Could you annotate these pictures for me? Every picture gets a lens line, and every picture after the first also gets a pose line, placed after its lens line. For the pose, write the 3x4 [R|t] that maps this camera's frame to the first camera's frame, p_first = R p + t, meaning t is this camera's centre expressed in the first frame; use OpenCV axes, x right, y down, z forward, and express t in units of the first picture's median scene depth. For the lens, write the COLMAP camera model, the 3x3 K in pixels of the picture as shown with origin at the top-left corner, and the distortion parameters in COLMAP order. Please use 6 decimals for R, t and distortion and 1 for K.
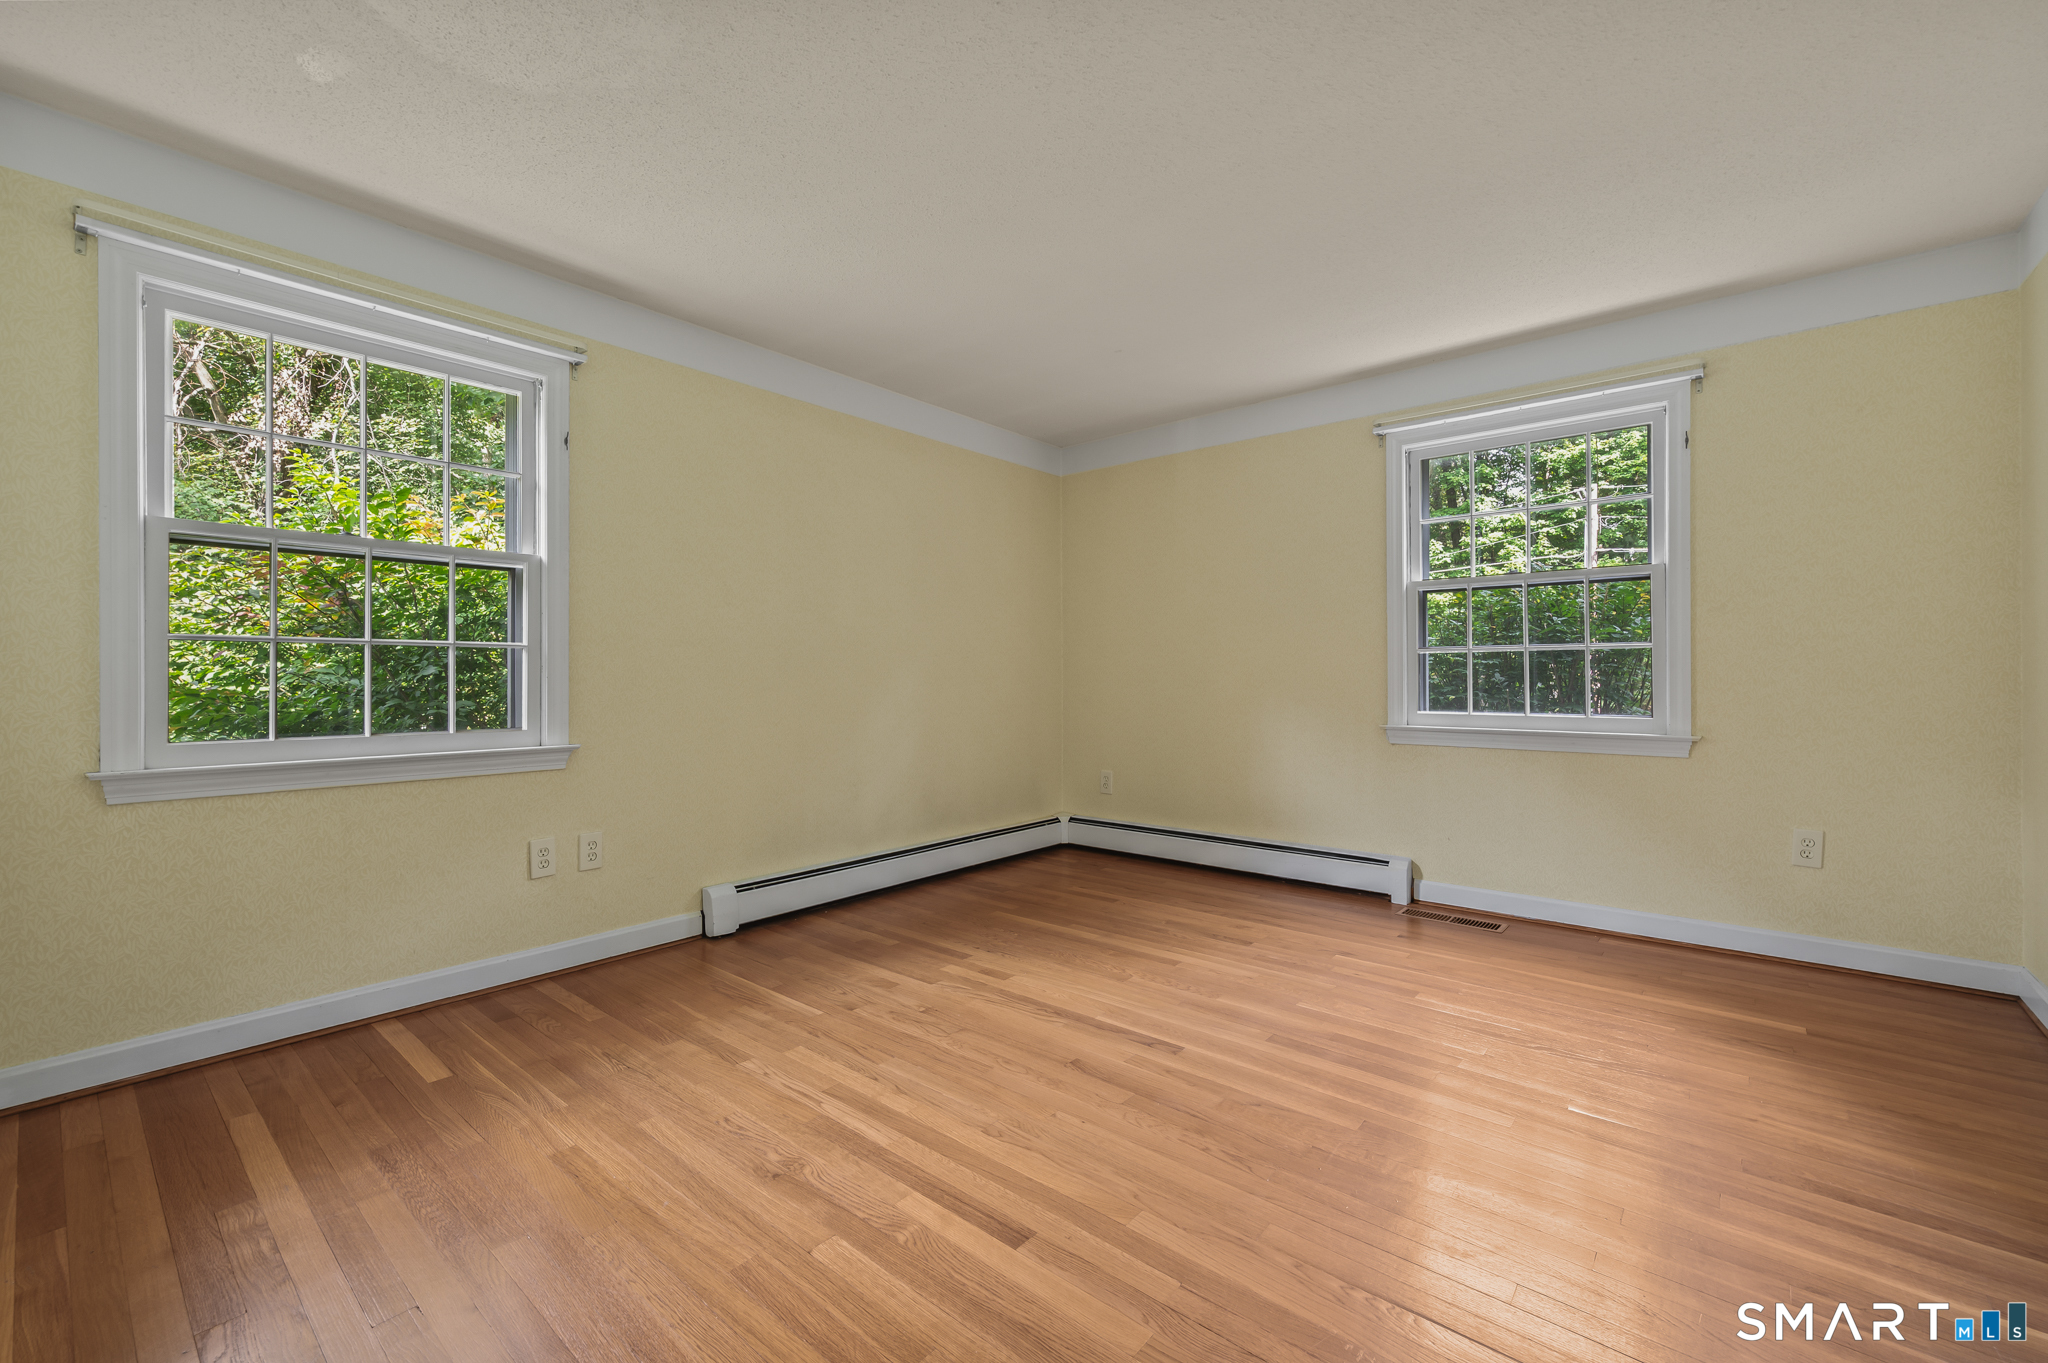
lens RADIAL K [[831.0, 0, 1052.6], [0, 831.0, 671.9], [0, 0, 1]] dist [0.000048, -0.000325]
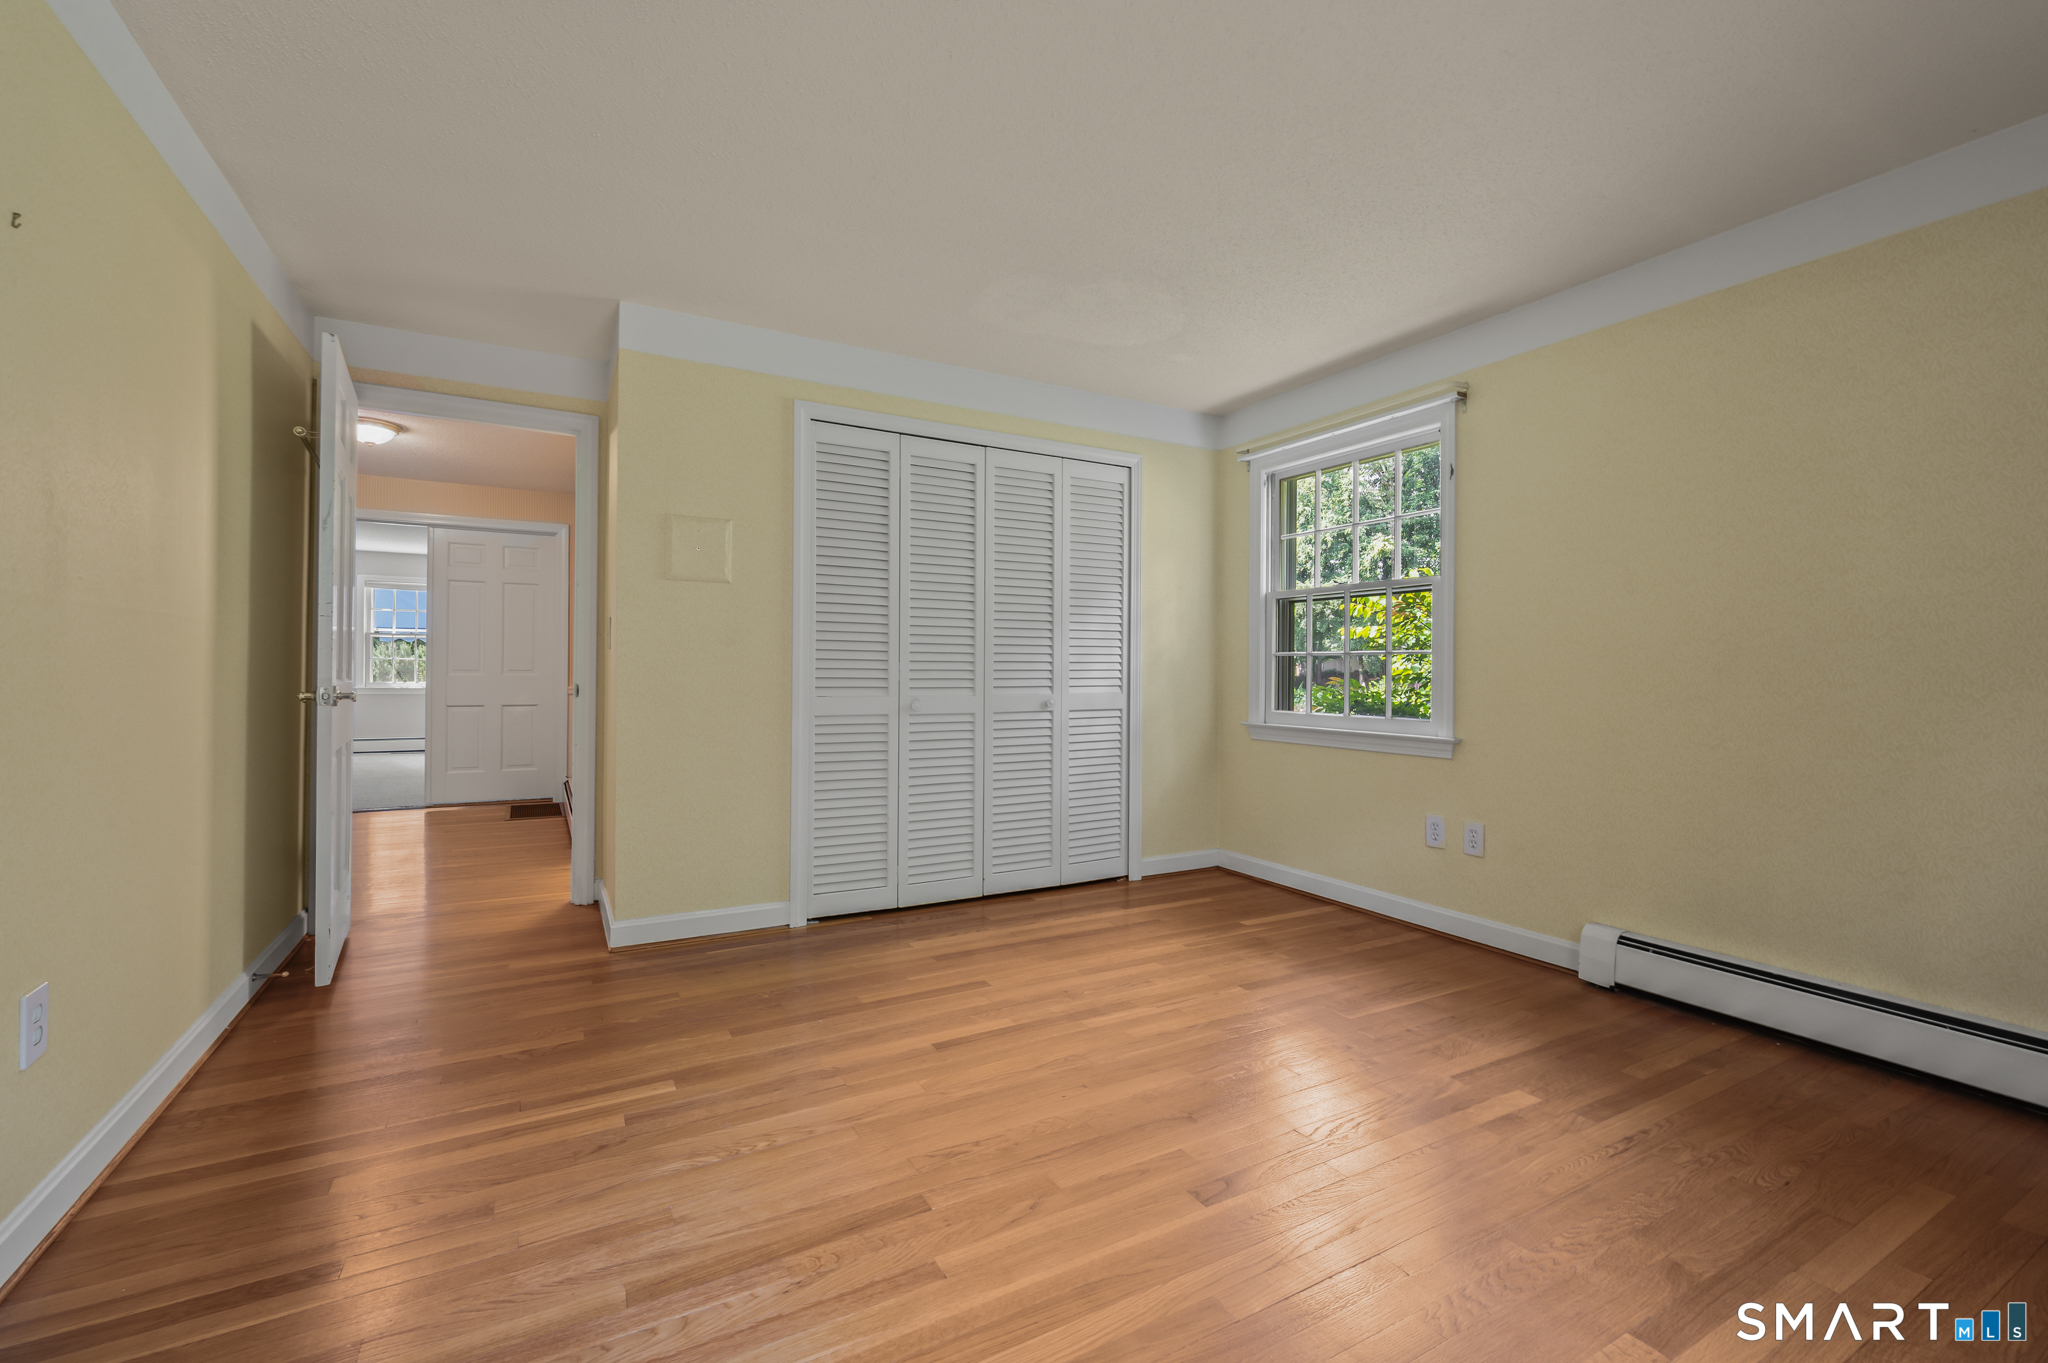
lens RADIAL K [[831.0, 0, 1052.6], [0, 831.0, 671.9], [0, 0, 1]] dist [0.000048, -0.000325]
pose [[-0.325064, -0.002323, -0.945689, 0.692712], [-0.004416, 0.999990, -0.000939, 0.000458], [0.945682, 0.003871, -0.325071, 0.879991]]
